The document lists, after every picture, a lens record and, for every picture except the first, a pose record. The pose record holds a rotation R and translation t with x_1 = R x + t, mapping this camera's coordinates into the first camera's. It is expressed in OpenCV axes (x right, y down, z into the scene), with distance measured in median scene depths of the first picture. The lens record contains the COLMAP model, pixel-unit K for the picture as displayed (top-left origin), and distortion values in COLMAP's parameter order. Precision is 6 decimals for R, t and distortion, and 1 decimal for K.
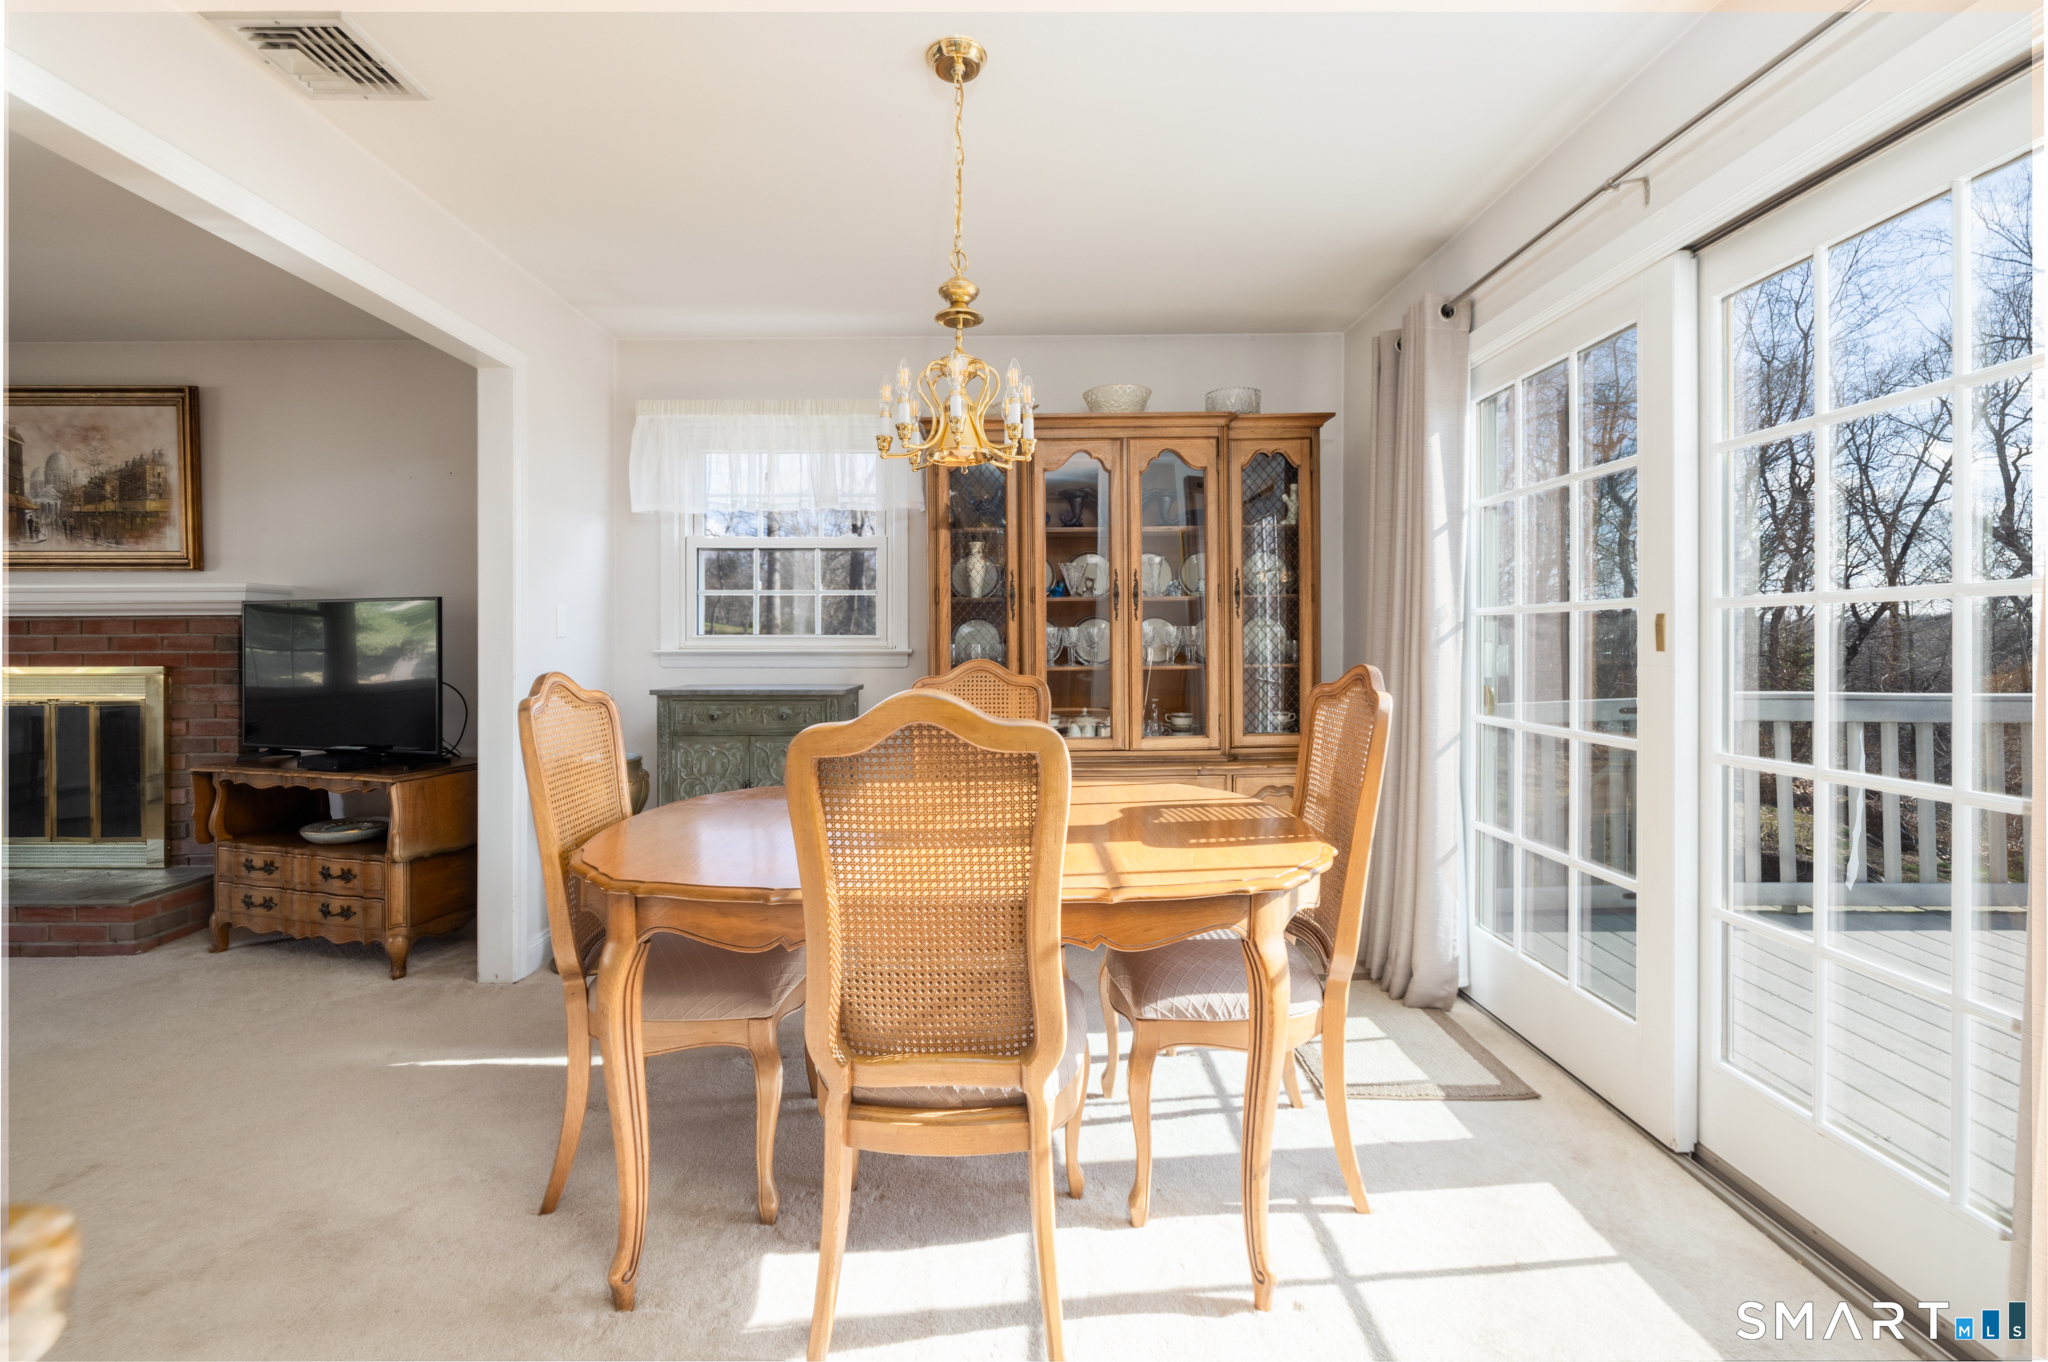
lens RADIAL K [[884.8, 0, 1006.0], [0, 884.8, 649.1], [0, 0, 1]] dist [-0.004715, -0.000498]
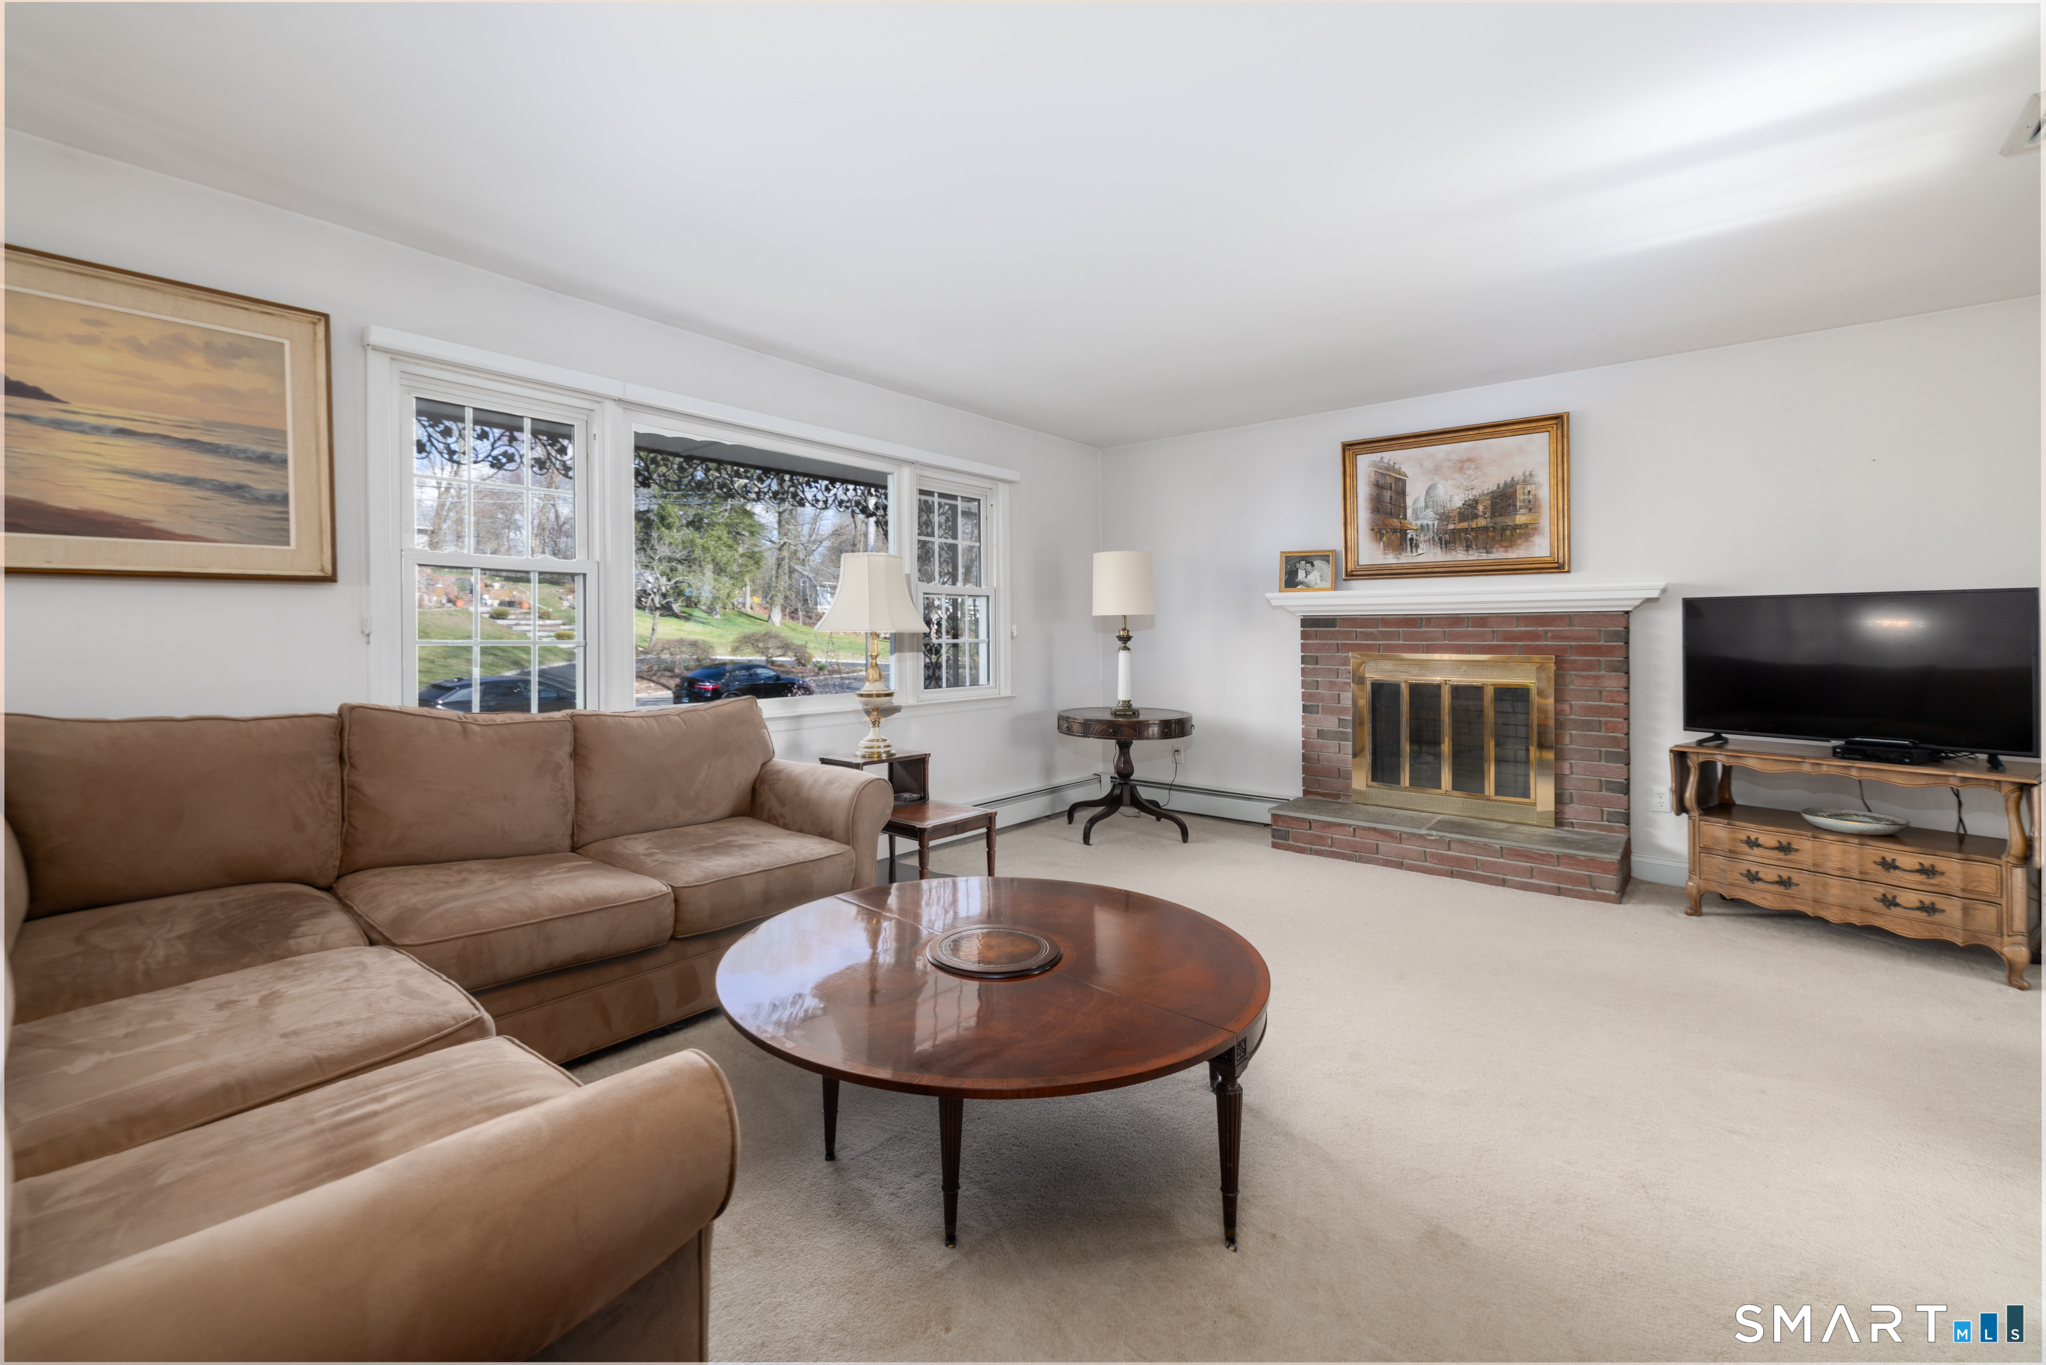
lens RADIAL K [[884.0, 0, 967.9], [0, 884.0, 636.2], [0, 0, 1]] dist [-0.004715, -0.000498]
pose [[0.741275, 0.005979, -0.671175, -0.728016], [-0.004643, 0.999982, 0.003780, -0.006742], [0.671185, 0.000314, 0.741290, -0.381612]]
